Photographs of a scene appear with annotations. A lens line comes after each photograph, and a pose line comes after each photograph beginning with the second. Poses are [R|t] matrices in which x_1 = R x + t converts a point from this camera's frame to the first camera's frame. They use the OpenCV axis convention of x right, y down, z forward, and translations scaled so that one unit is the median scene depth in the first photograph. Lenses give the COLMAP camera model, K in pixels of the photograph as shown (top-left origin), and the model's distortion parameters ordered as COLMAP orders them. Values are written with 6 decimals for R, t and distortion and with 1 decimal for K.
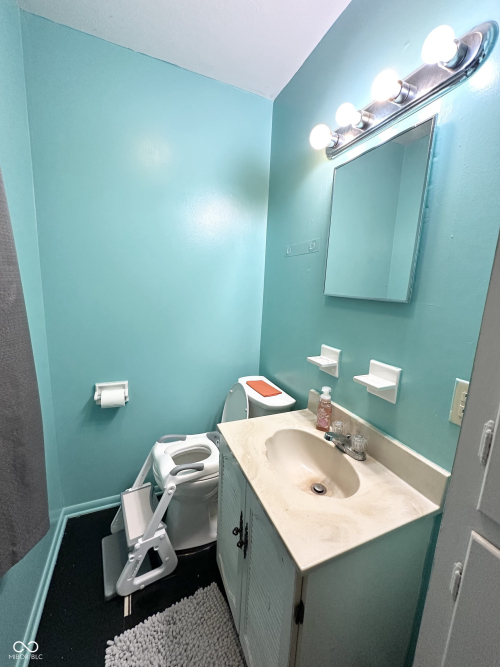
lens RADIAL K [[266.9, 0, 250.7], [0, 266.9, 333.7], [0, 0, 1]] dist [-0.000218, 0.001001]
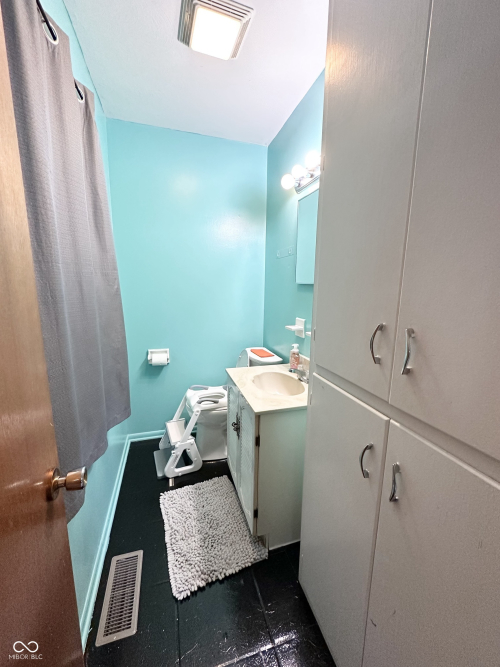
lens RADIAL K [[266.9, 0, 249.0], [0, 266.9, 333.2], [0, 0, 1]] dist [-0.000218, 0.001001]
pose [[0.992876, -0.009568, -0.118766, 0.176178], [0.009010, 0.999946, -0.005231, 0.127599], [0.118810, 0.004124, 0.992908, -0.474558]]
